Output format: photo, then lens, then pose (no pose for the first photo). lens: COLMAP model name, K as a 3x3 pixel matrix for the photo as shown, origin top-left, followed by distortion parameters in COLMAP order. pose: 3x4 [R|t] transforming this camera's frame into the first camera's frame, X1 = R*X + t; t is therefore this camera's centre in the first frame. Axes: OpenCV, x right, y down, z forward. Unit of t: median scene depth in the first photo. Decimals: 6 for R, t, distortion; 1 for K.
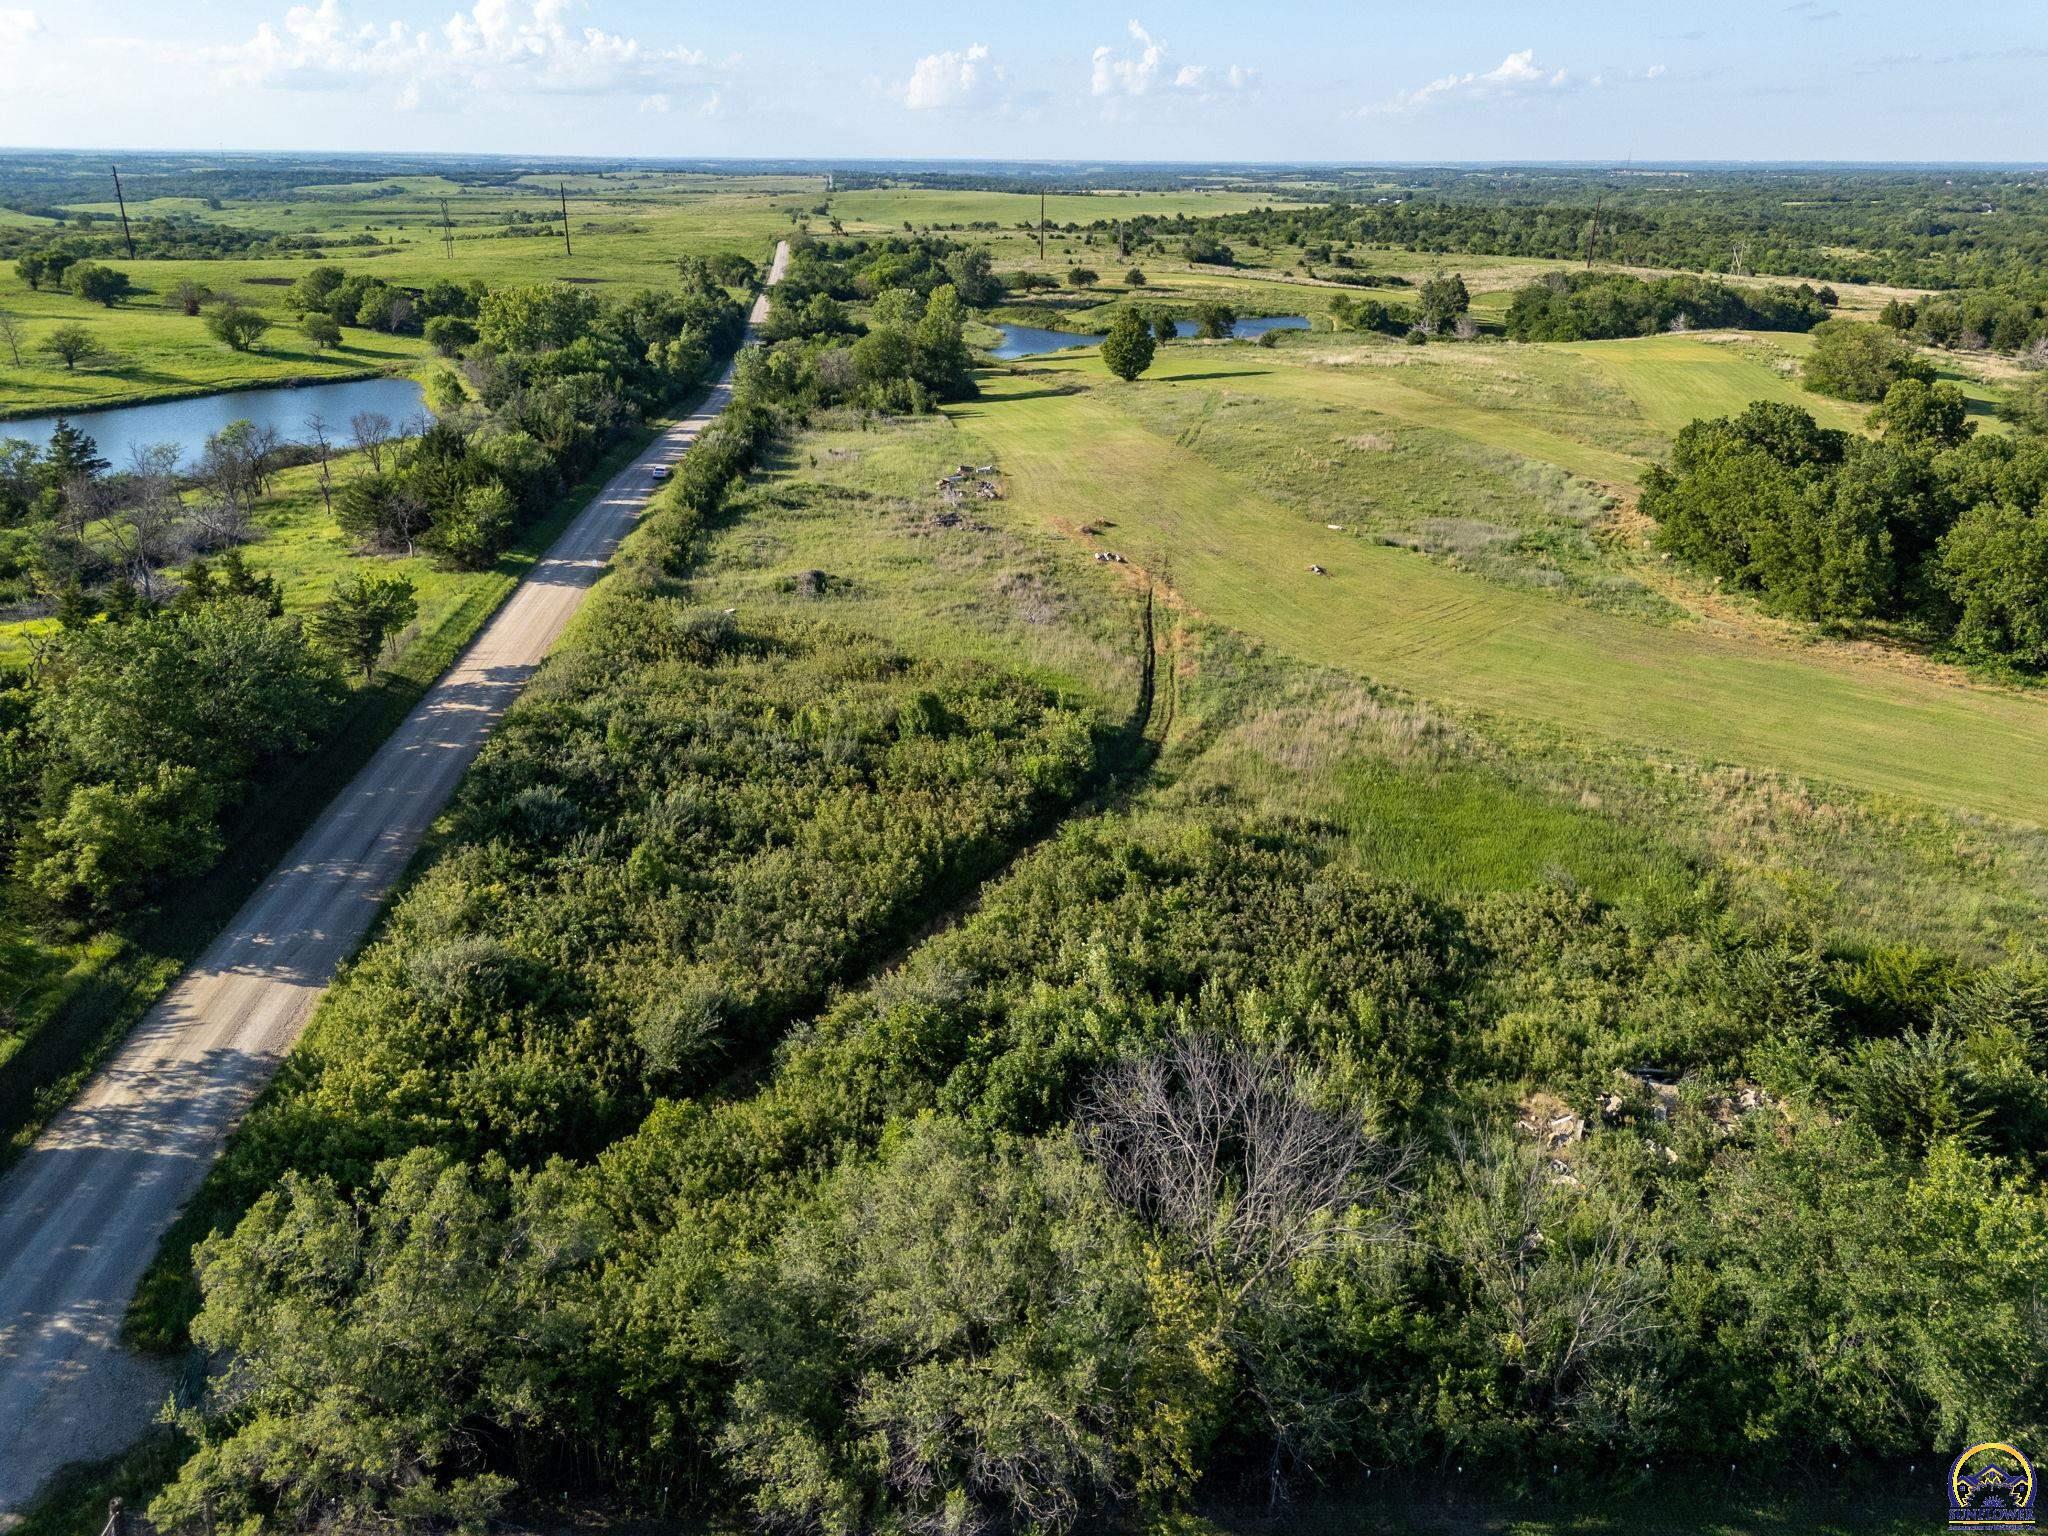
lens RADIAL K [[1508.3, 0, 1024.0], [0, 1508.3, 768.0], [0, 0, 1]] dist [0.061871, -0.049804]
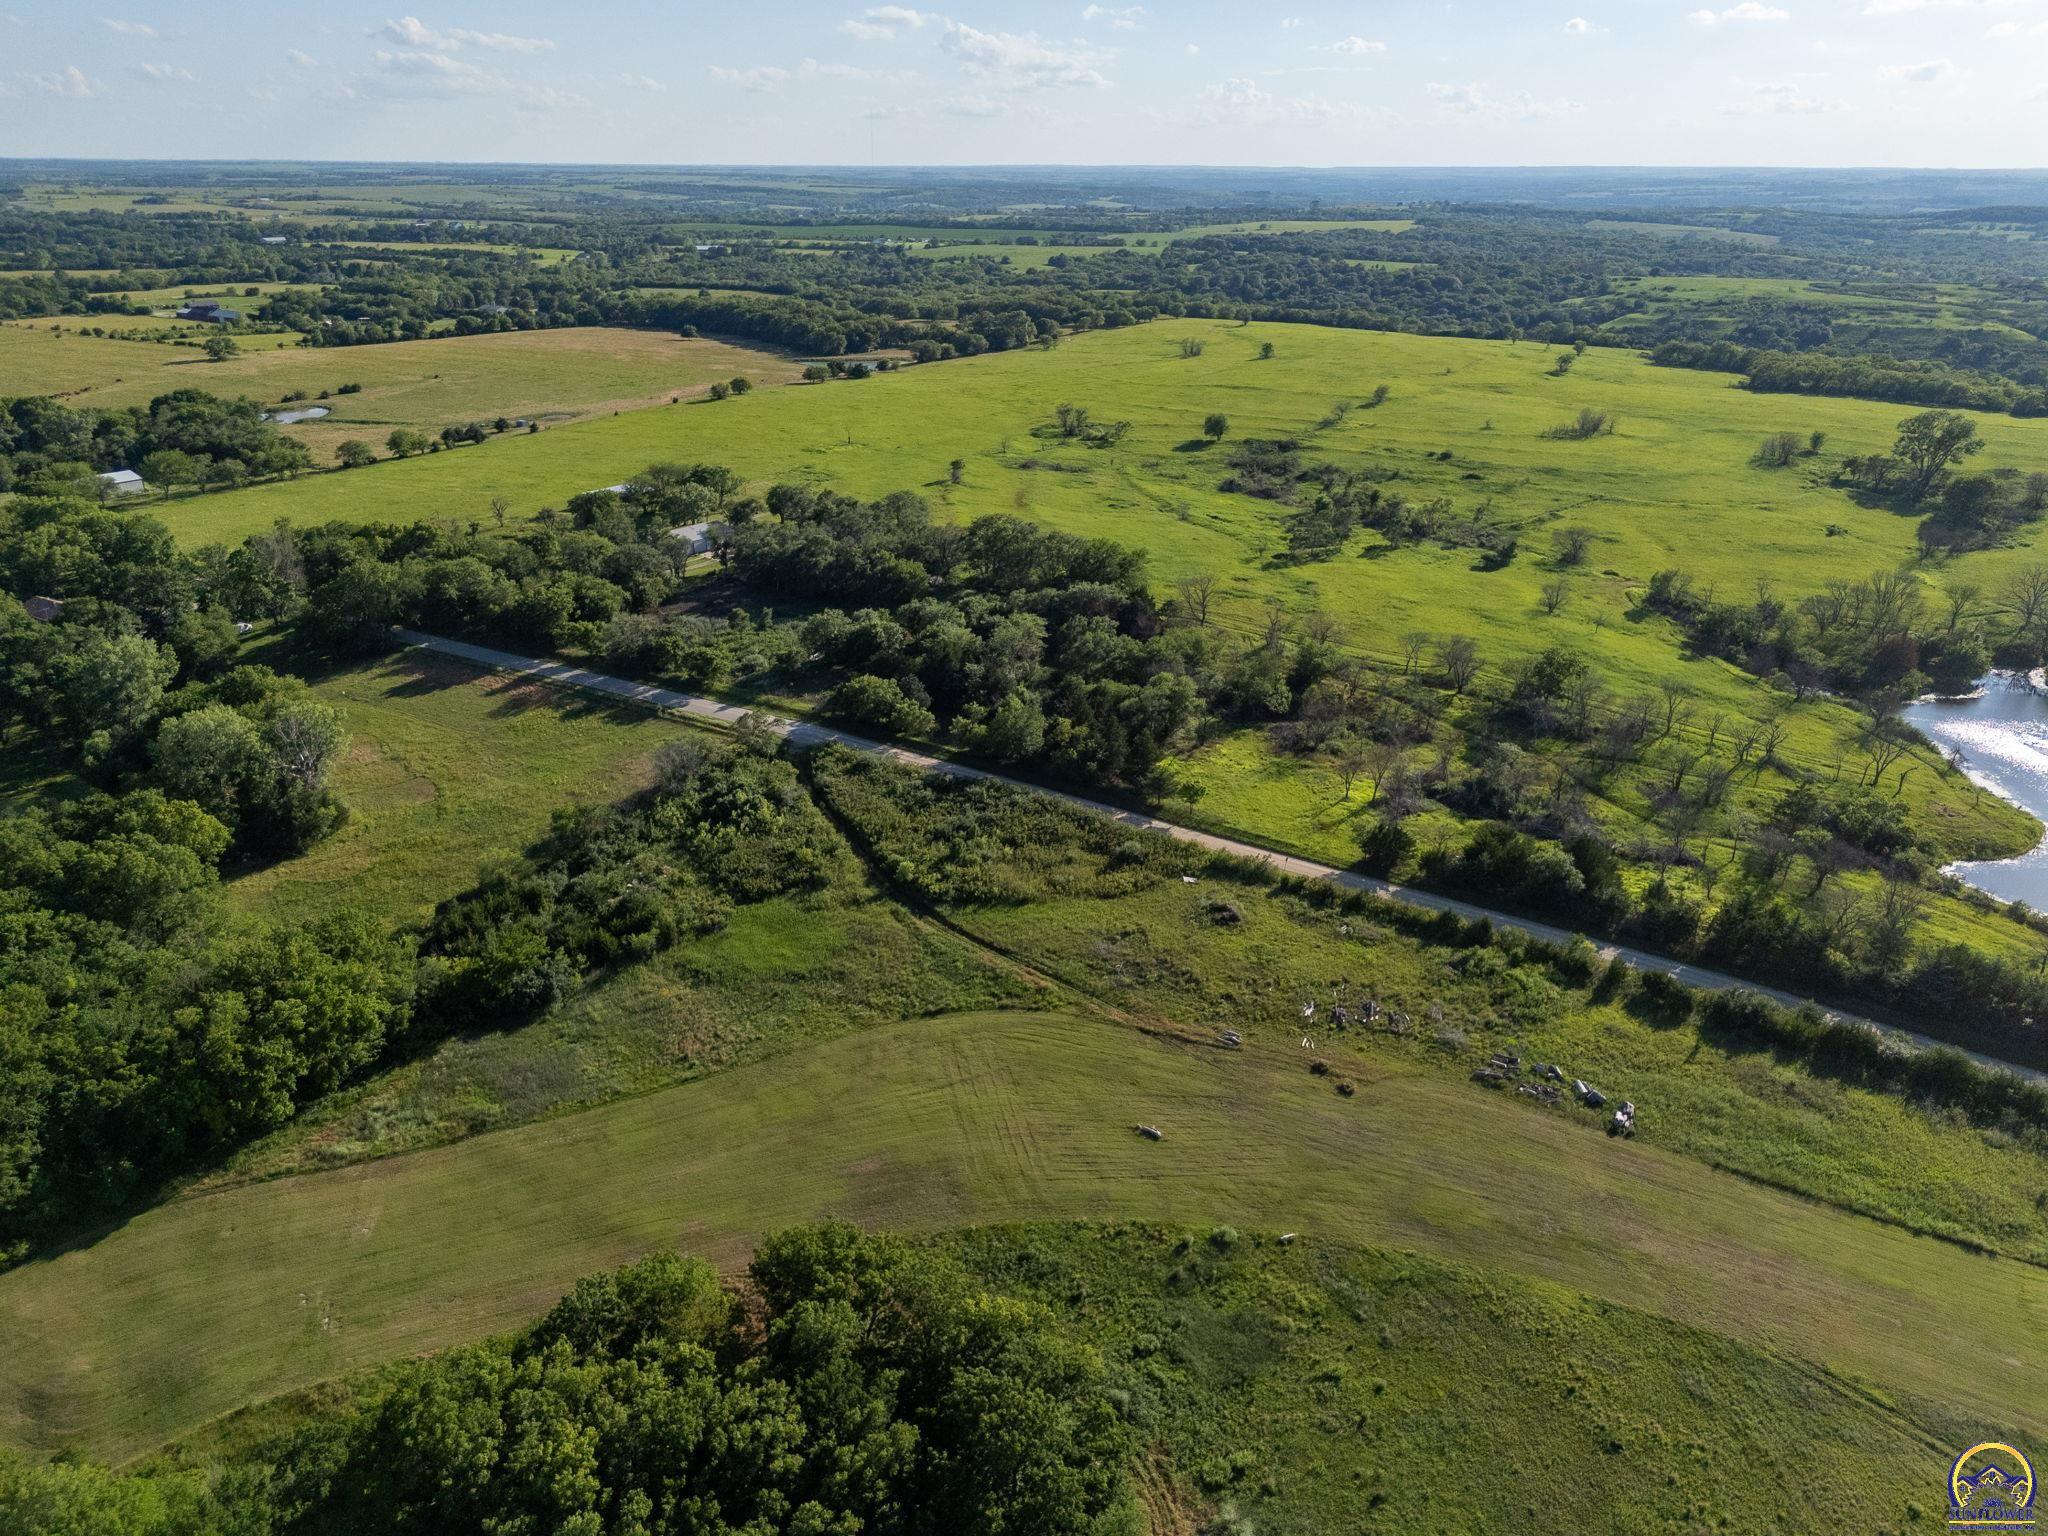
lens RADIAL K [[1508.3, 0, 1024.0], [0, 1508.3, 768.0], [0, 0, 1]] dist [0.061871, -0.049804]
pose [[-0.614797, 0.280926, -0.736957, 1.833741], [-0.305402, 0.776713, 0.550859, -1.703223], [0.727155, 0.563735, -0.391726, 2.178518]]
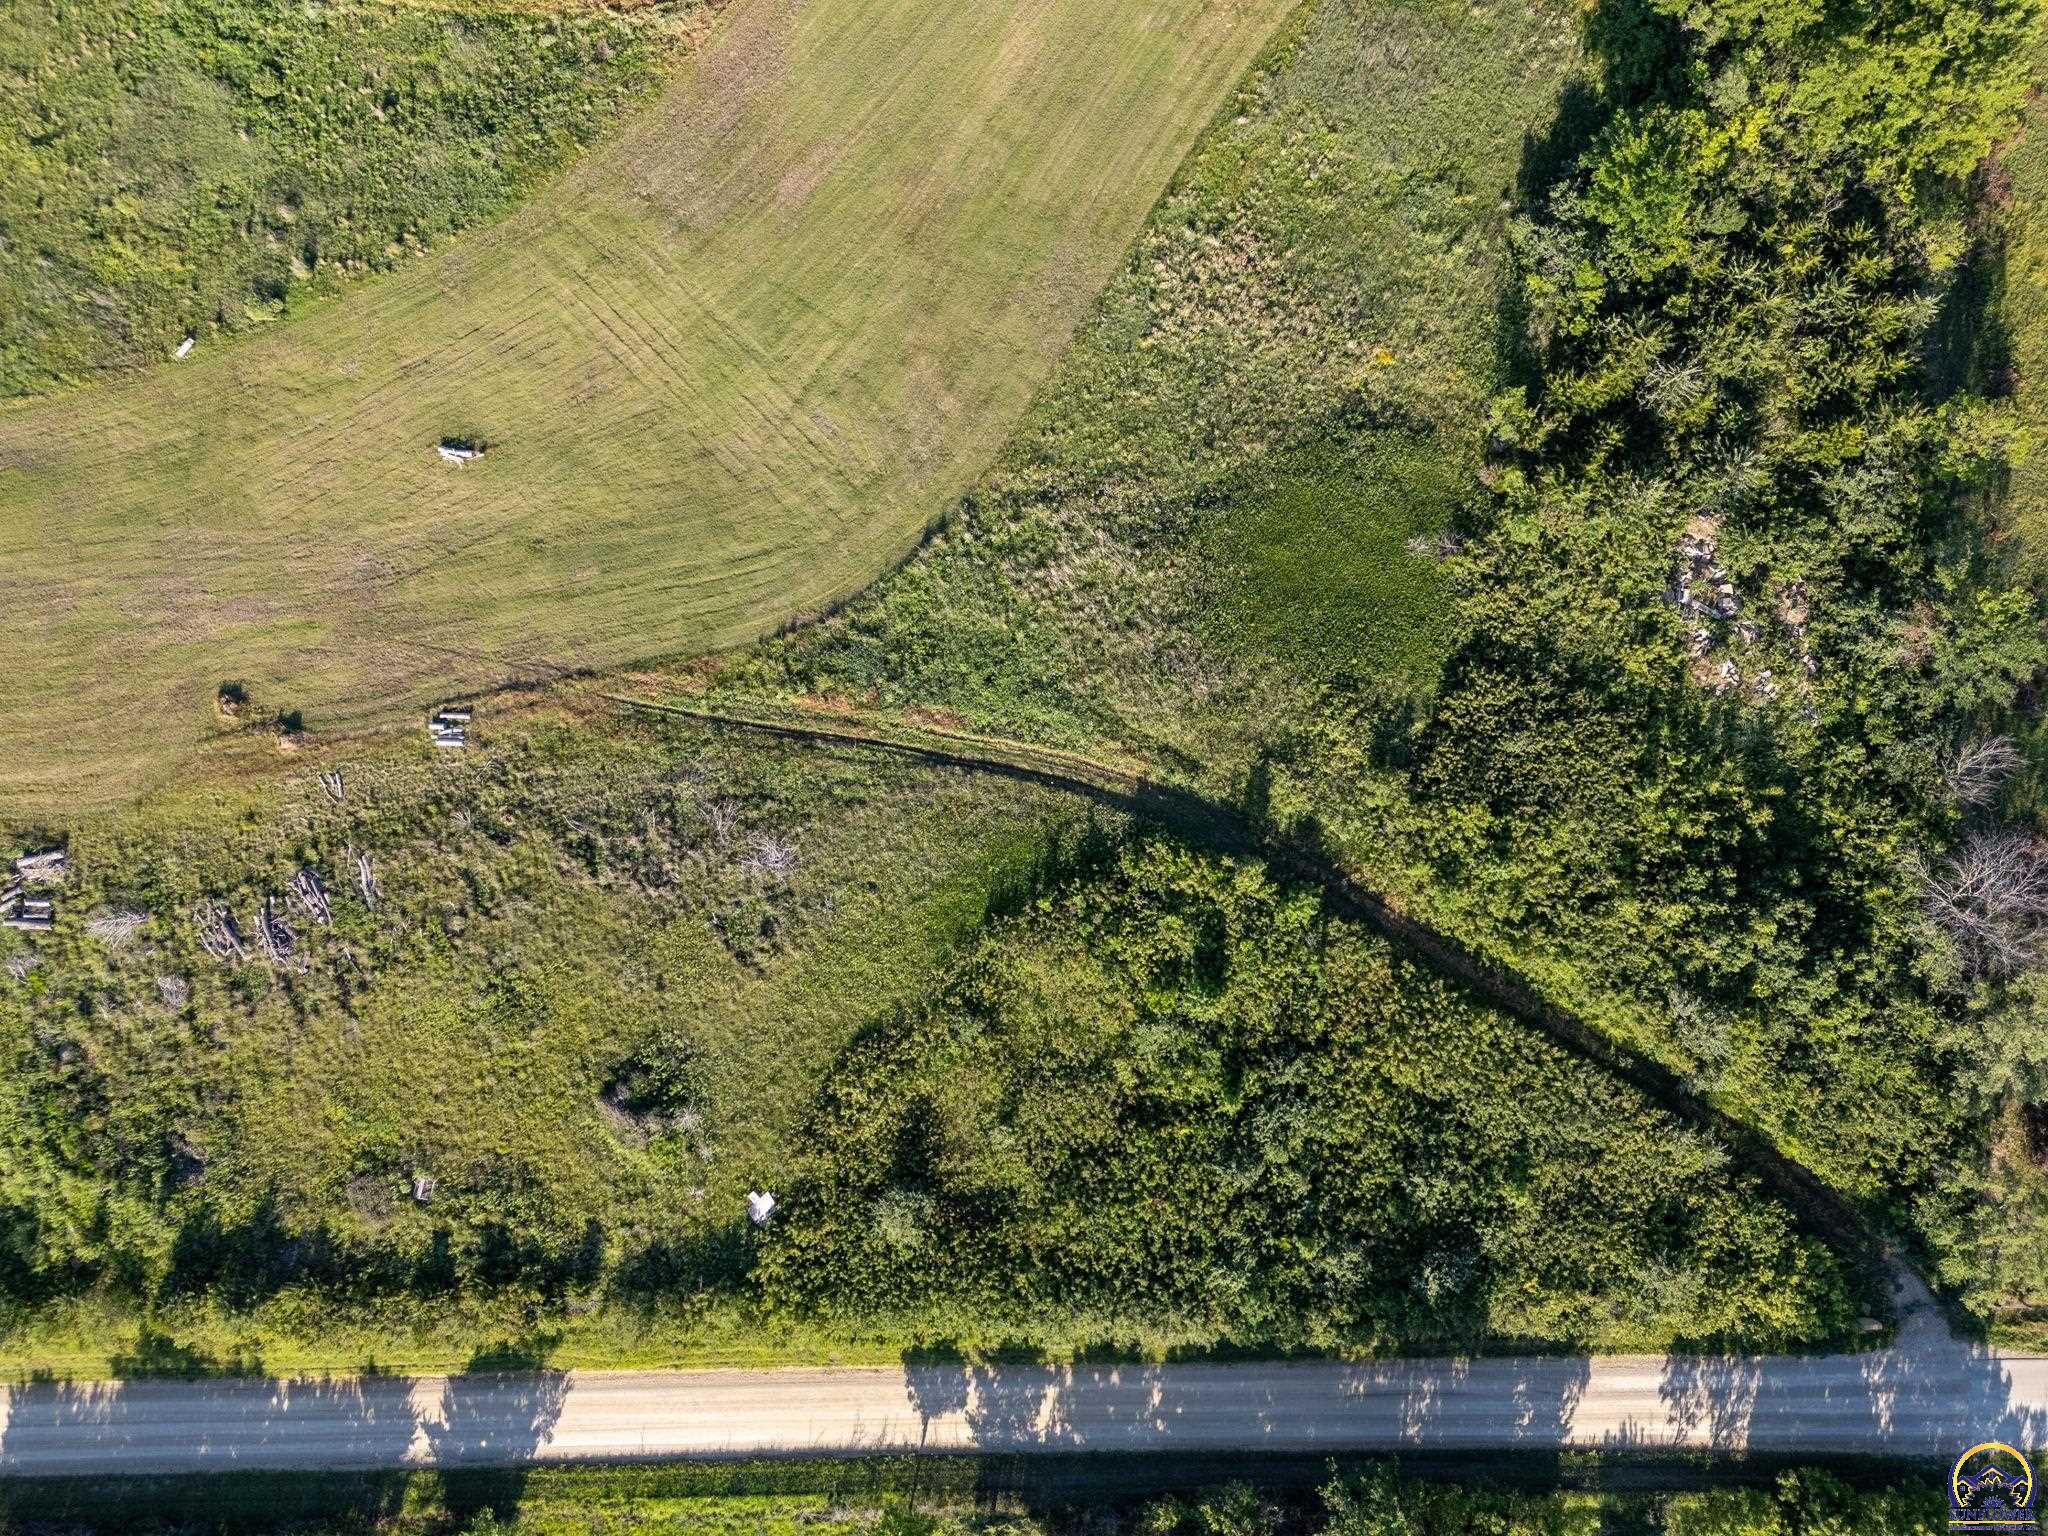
lens RADIAL K [[1497.8, 0, 1024.0], [0, 1497.8, 768.0], [0, 0, 1]] dist [0.077563, -0.069577]
pose [[0.092498, -0.995629, -0.012935, 0.126860], [0.363063, 0.021628, 0.931513, -1.299130], [-0.927162, -0.090859, 0.363477, 0.793255]]
